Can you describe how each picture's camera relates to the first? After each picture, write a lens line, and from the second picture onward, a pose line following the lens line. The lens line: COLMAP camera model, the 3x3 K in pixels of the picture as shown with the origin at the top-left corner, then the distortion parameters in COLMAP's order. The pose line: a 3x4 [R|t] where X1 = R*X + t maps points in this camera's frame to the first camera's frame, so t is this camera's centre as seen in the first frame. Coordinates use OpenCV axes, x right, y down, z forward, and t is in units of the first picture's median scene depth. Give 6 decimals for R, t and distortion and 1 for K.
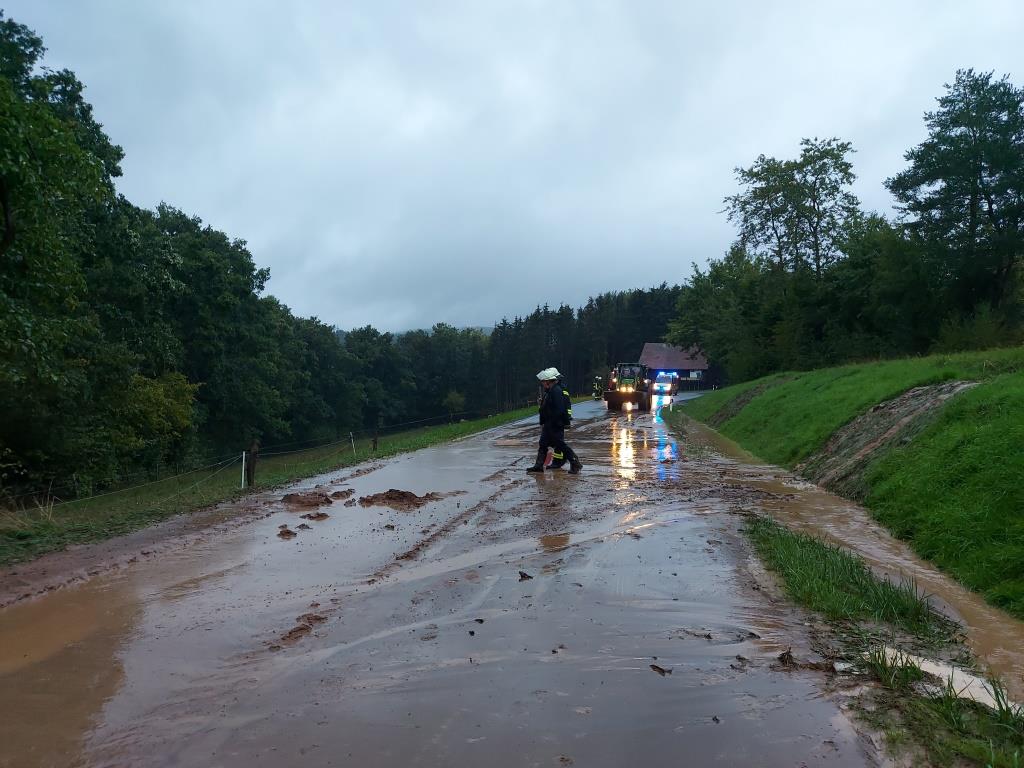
lens RADIAL K [[762.4, 0, 512.0], [0, 762.4, 384.0], [0, 0, 1]] dist [0.041454, 0.000049]
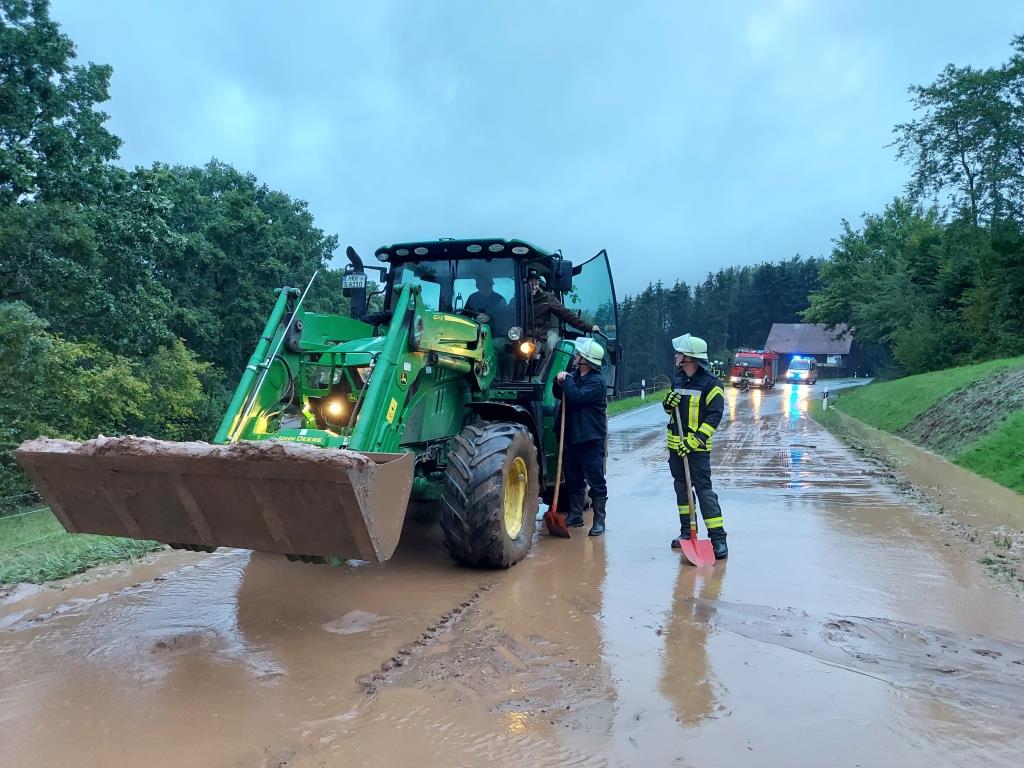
lens RADIAL K [[762.4, 0, 512.0], [0, 762.4, 384.0], [0, 0, 1]] dist [0.041454, 0.000049]
pose [[0.988822, 0.013594, -0.148482, 0.017601], [-0.010611, 0.999726, 0.020860, 0.000656], [0.148725, -0.019051, 0.988695, 0.160439]]
